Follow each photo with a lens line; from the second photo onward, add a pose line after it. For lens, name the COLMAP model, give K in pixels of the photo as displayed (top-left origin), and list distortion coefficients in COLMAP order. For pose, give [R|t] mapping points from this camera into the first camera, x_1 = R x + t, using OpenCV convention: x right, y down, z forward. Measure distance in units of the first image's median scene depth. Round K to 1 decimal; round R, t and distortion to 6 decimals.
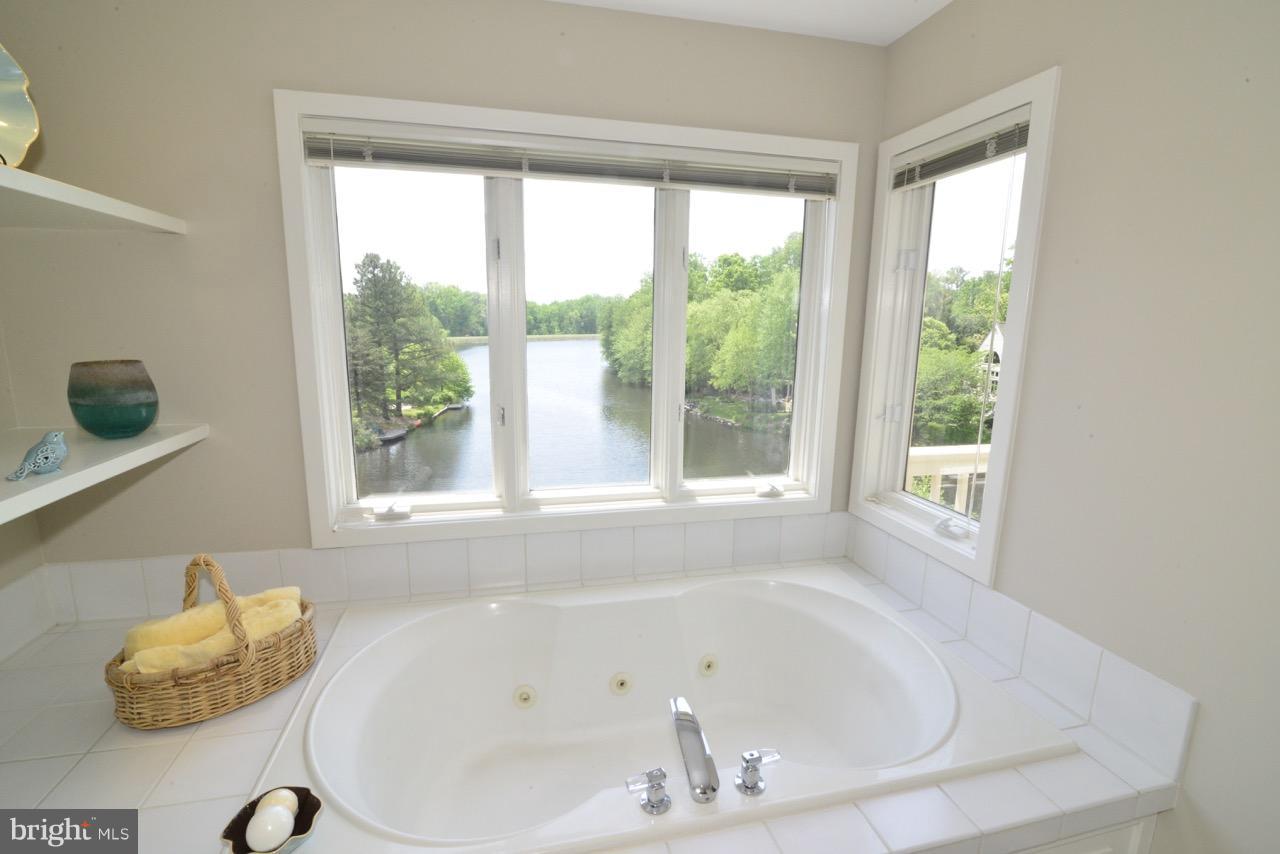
lens RADIAL K [[583.8, 0, 639.8], [0, 583.8, 426.9], [0, 0, 1]] dist [-0.016022, -0.000175]
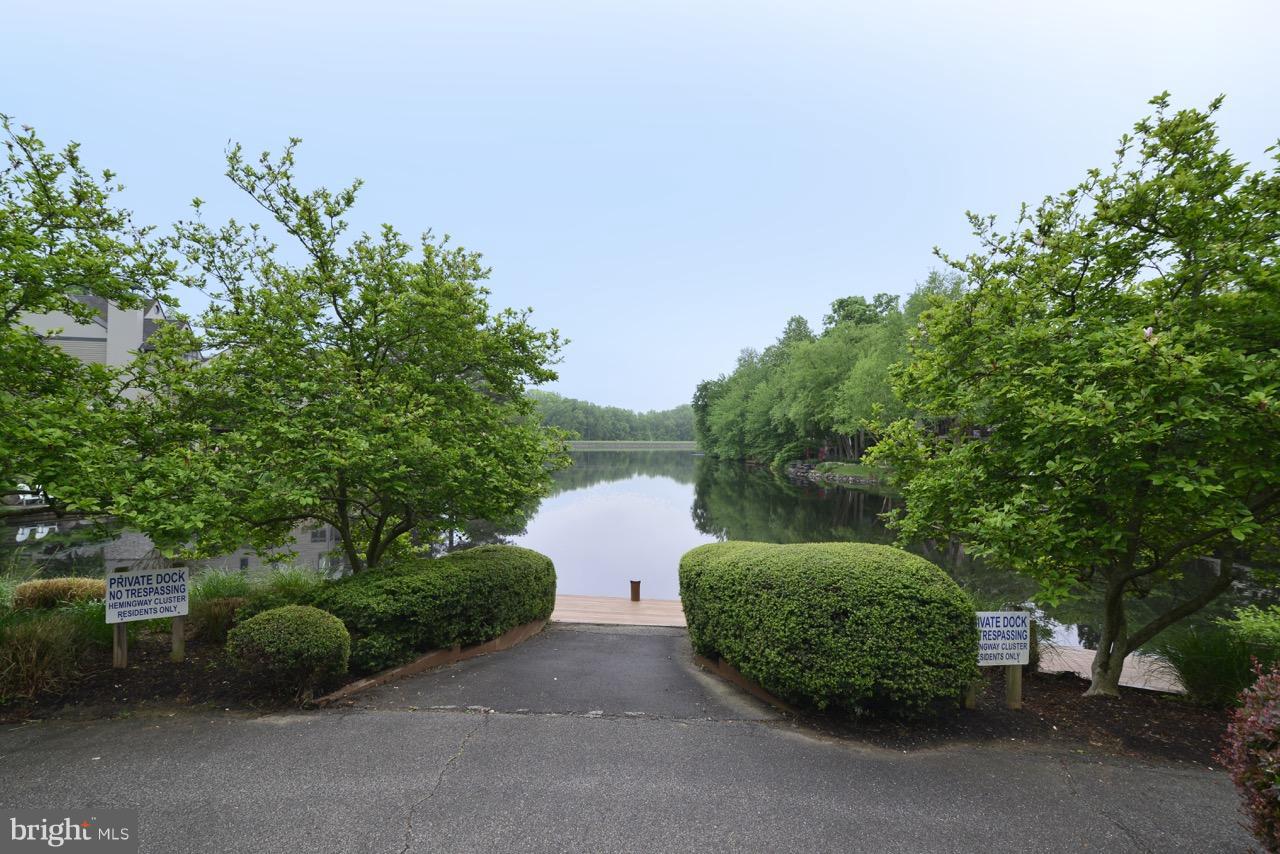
lens RADIAL K [[583.8, 0, 640.3], [0, 583.8, 431.7], [0, 0, 1]] dist [-0.016022, -0.000175]
pose [[0.986568, -0.004646, -0.163286, -0.005183], [-0.027434, 0.980685, -0.193661, 0.075142], [0.161032, 0.195539, 0.967385, 0.190790]]
